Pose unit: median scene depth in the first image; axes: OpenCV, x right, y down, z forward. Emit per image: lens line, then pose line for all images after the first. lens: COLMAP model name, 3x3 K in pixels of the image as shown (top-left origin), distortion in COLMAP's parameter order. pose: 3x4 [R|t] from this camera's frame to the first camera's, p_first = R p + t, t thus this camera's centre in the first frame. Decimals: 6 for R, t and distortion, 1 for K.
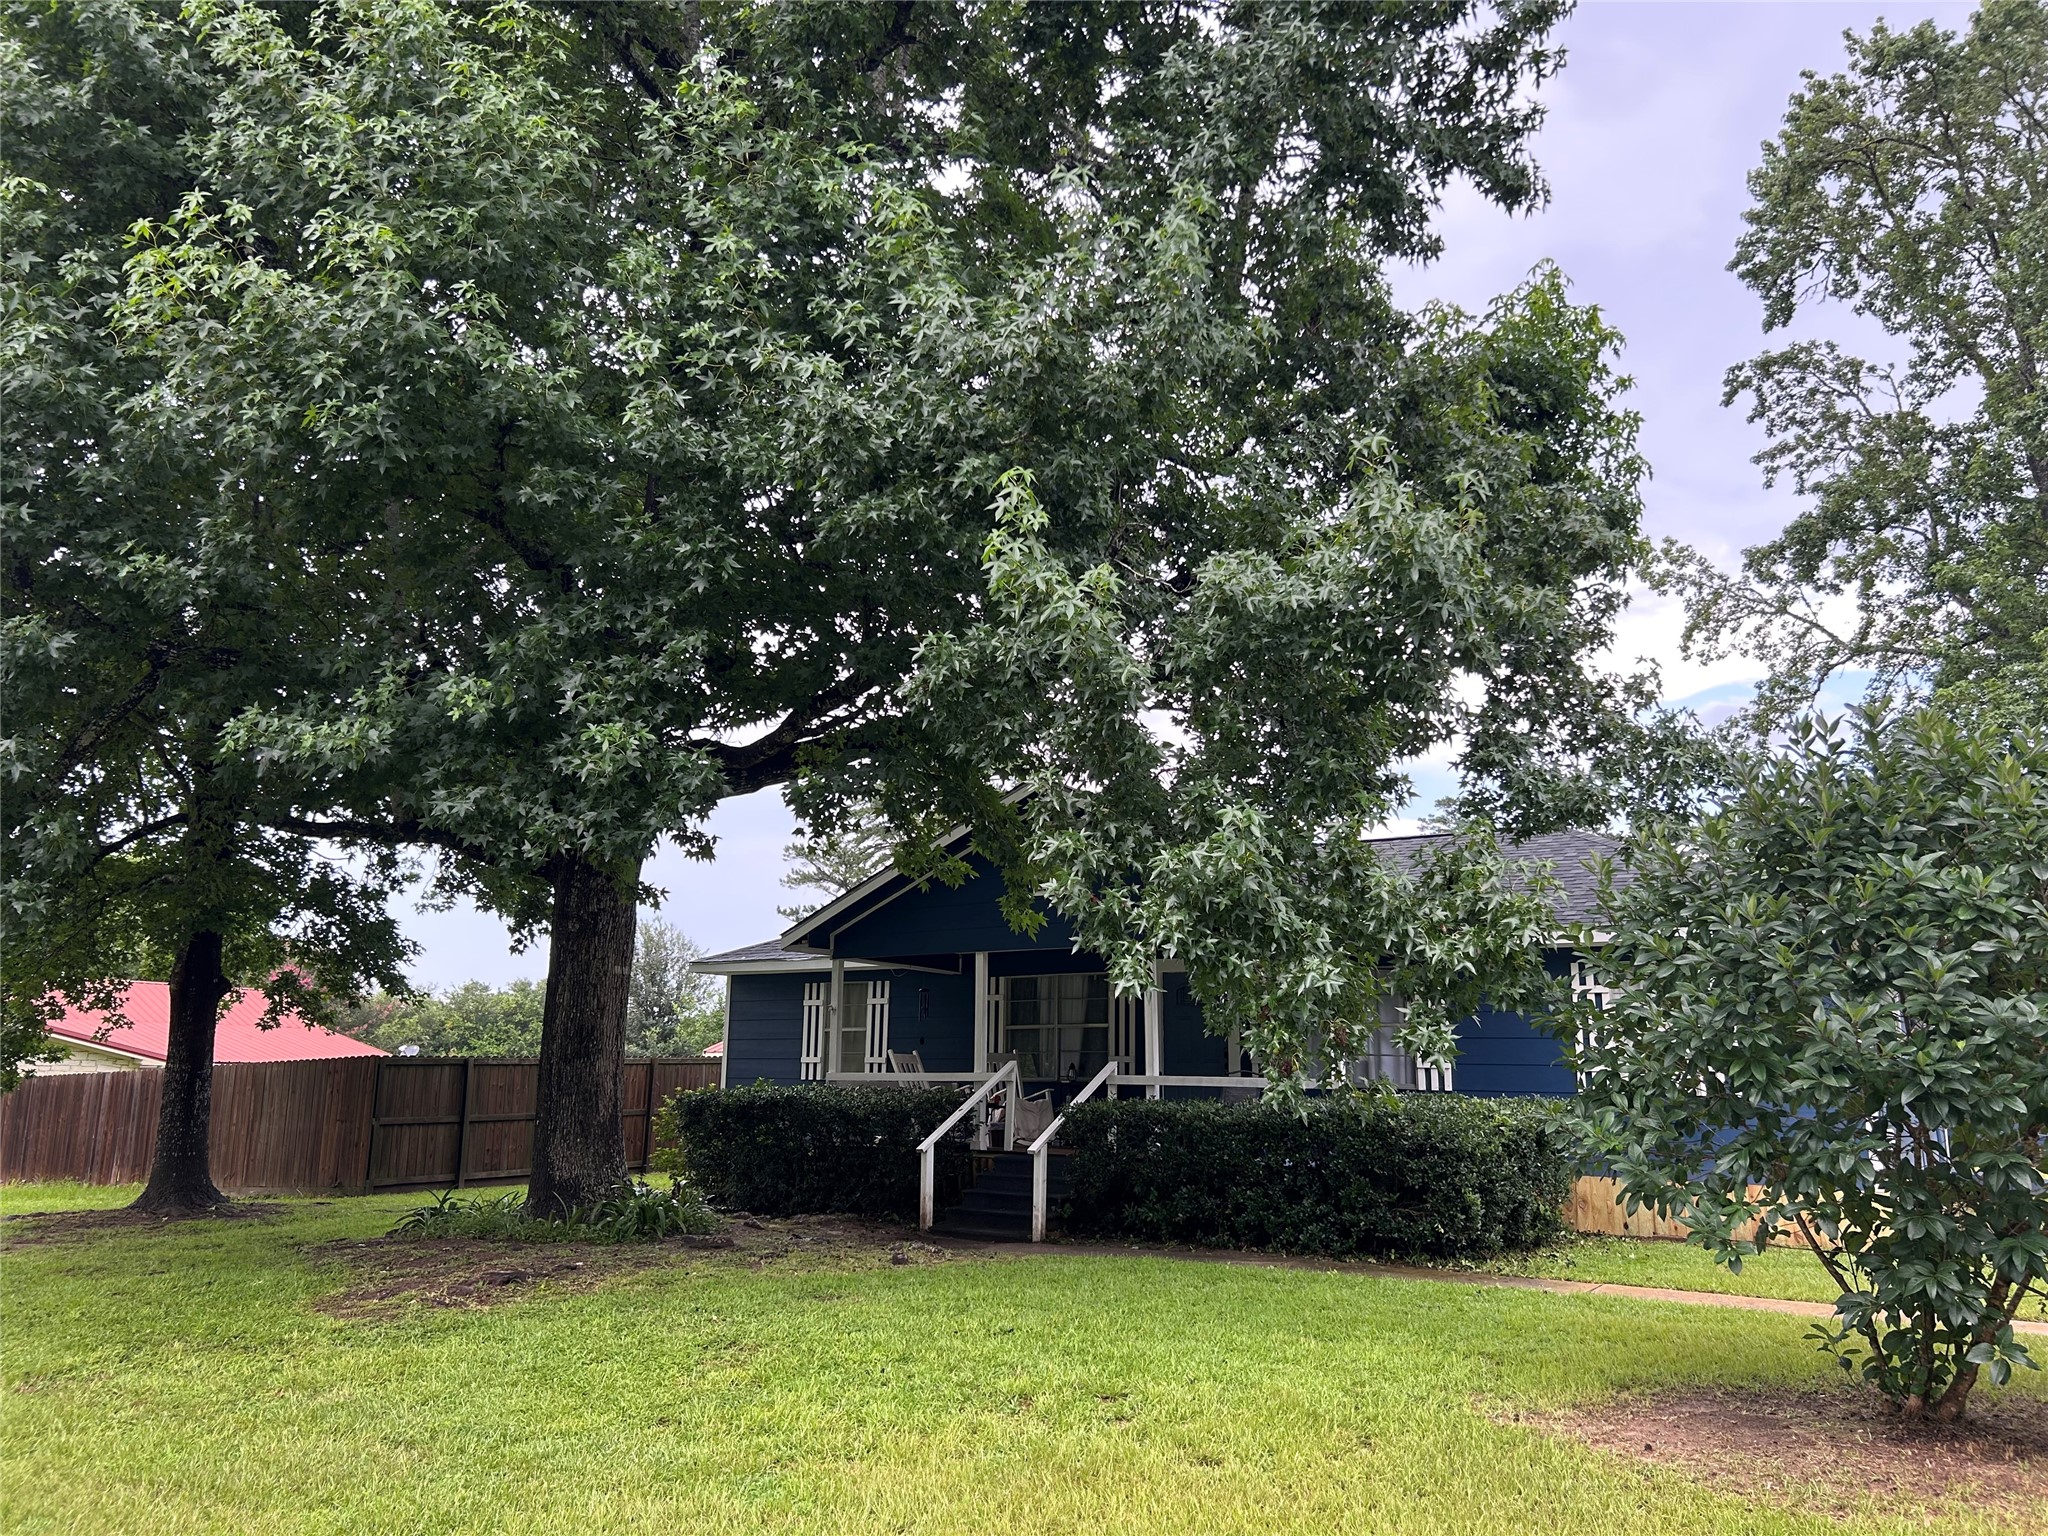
lens RADIAL K [[1591.4, 0, 1022.8], [0, 1591.4, 751.1], [0, 0, 1]] dist [0.093412, -0.030871]
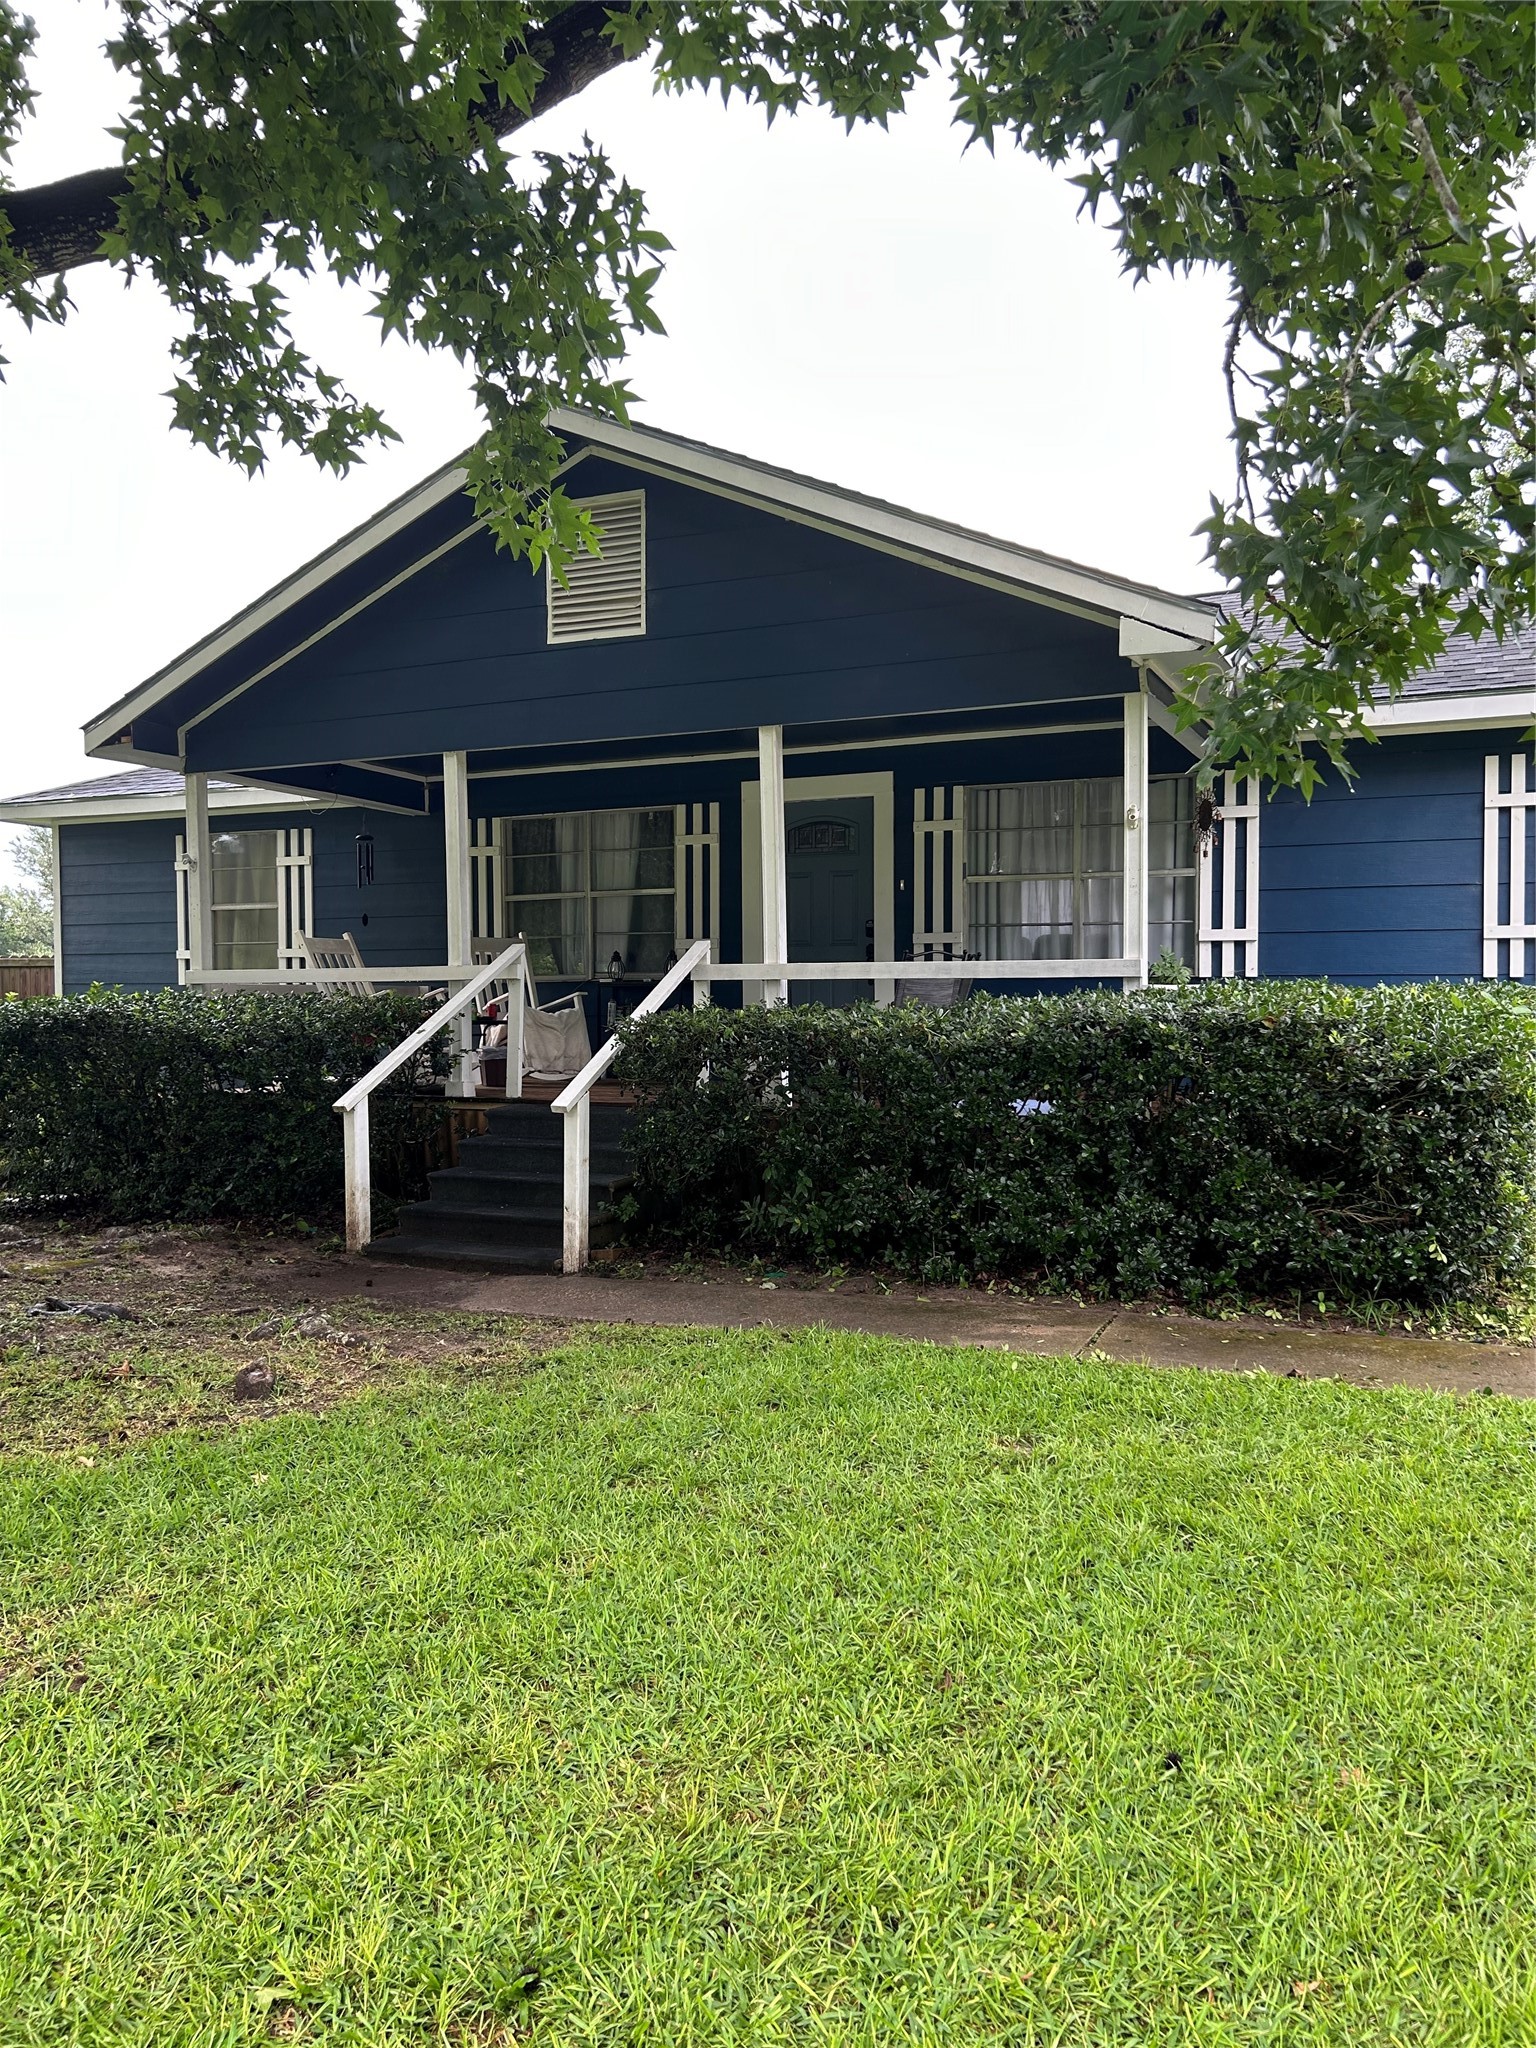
lens RADIAL K [[1591.4, 0, 781.7], [0, 1591.4, 1050.7], [0, 0, 1]] dist [0.093412, -0.030871]
pose [[0.987609, -0.024824, 0.154961, -0.002382], [-0.013107, 0.970914, 0.239071, 0.095233], [-0.156389, -0.238140, 0.958557, 0.439037]]
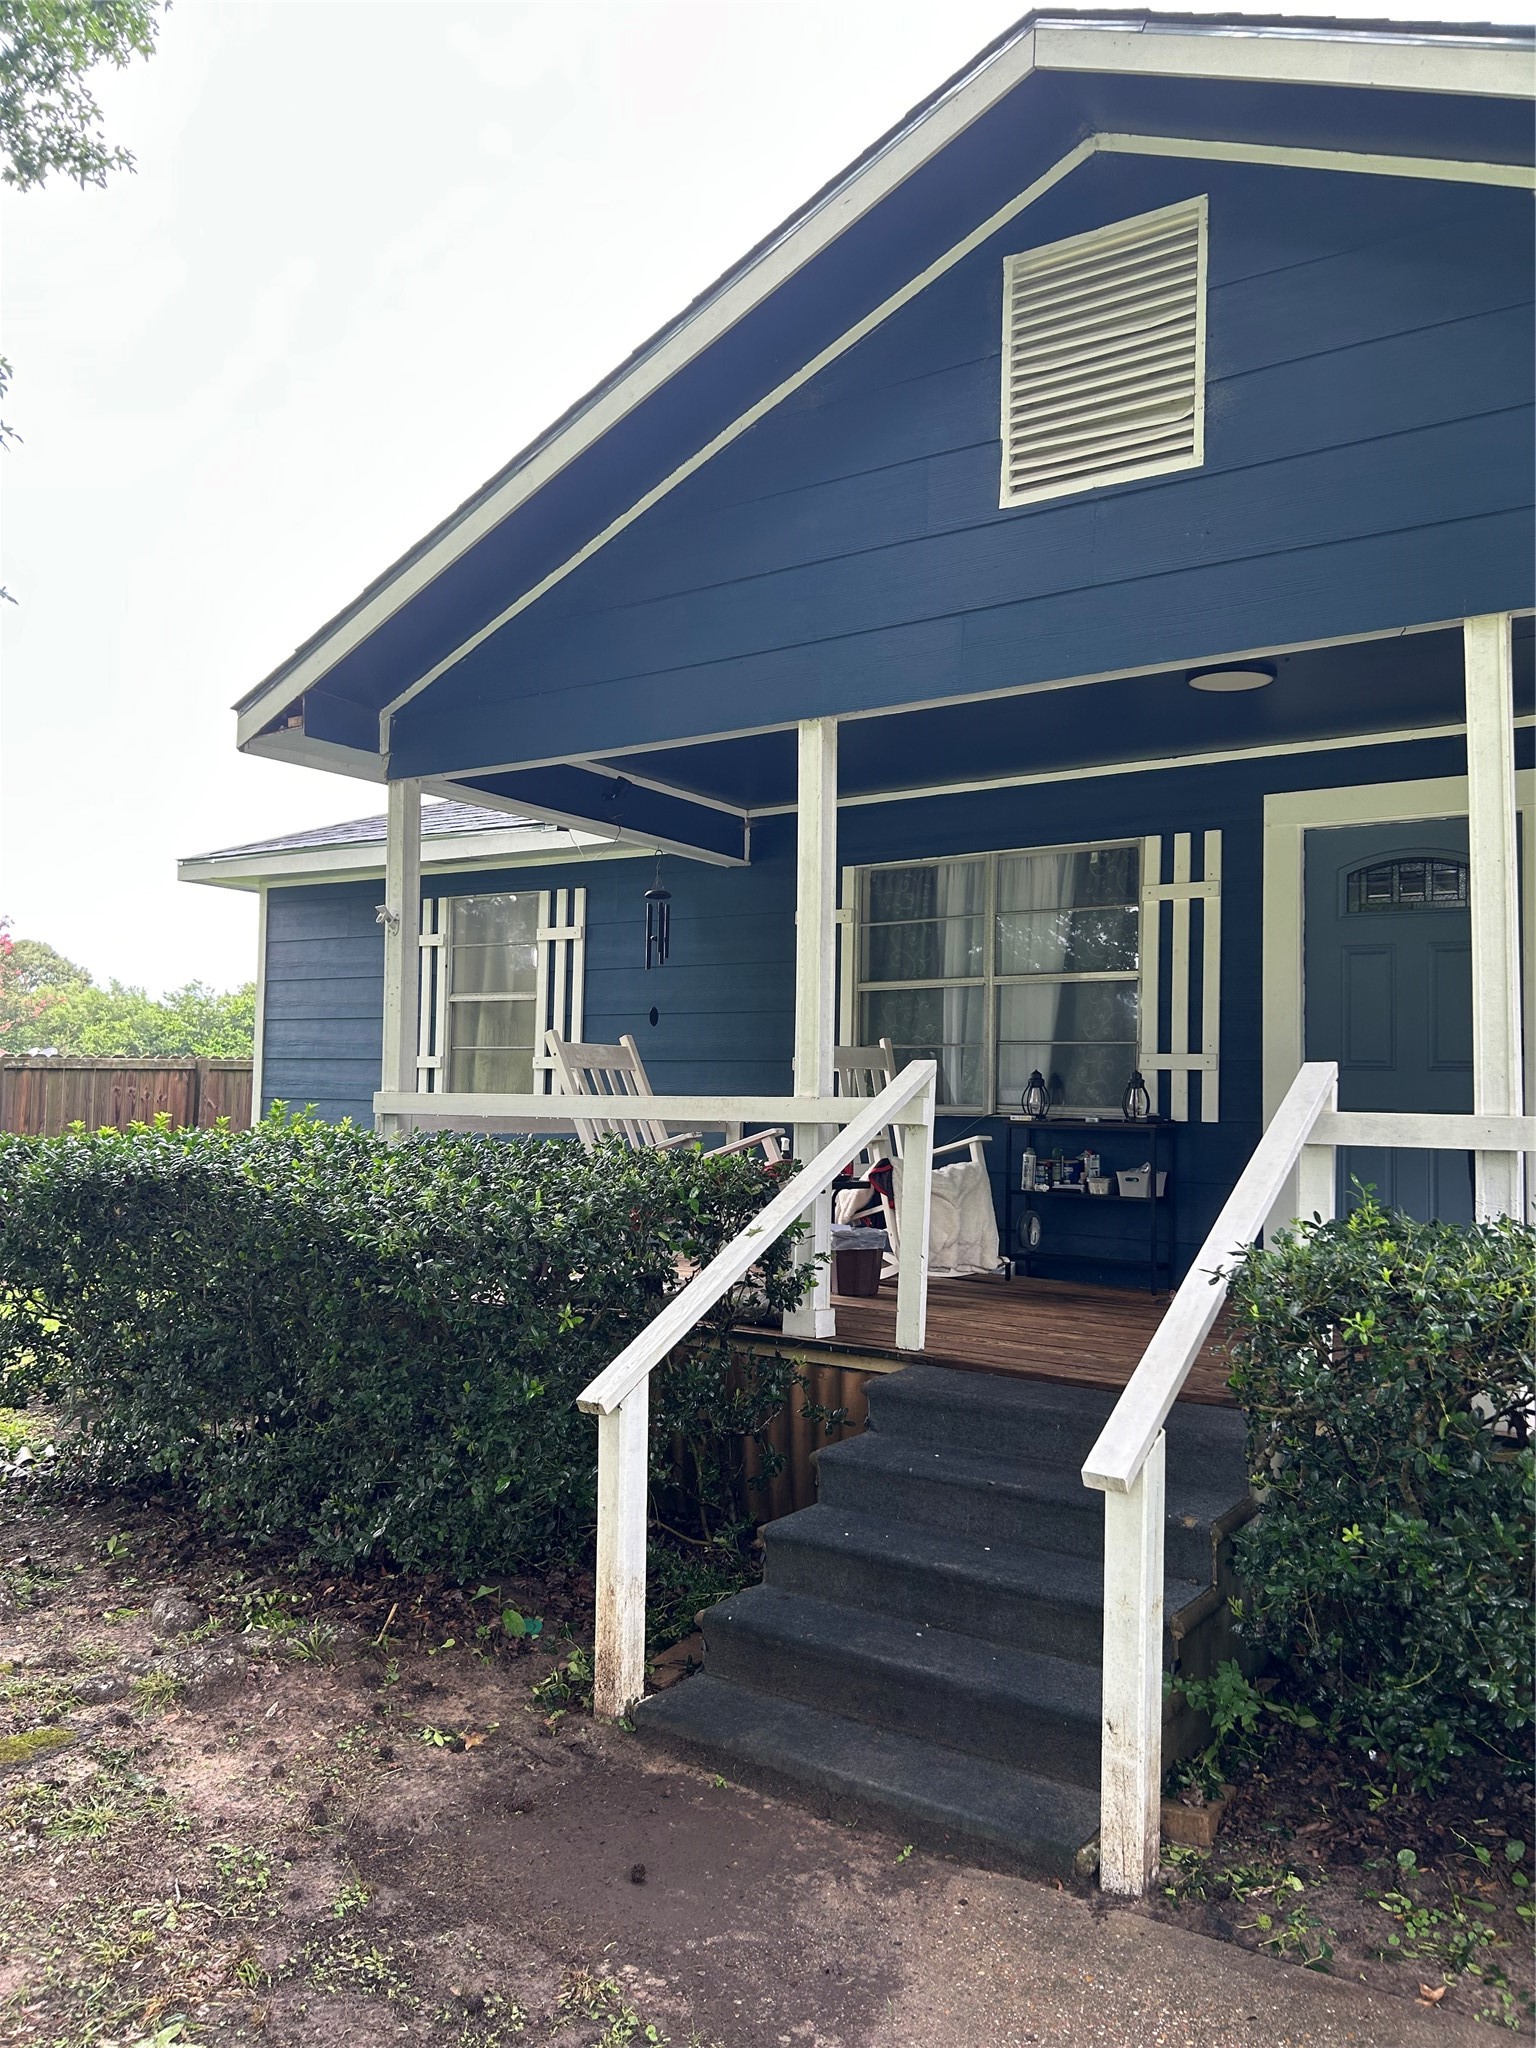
lens RADIAL K [[1591.4, 0, 769.7], [0, 1591.4, 1031.3], [0, 0, 1]] dist [0.093412, -0.030871]
pose [[0.999758, 0.002315, -0.021890, -0.028805], [0.001292, 0.986565, 0.163362, 0.138778], [0.021974, -0.163351, 0.986323, 0.699584]]
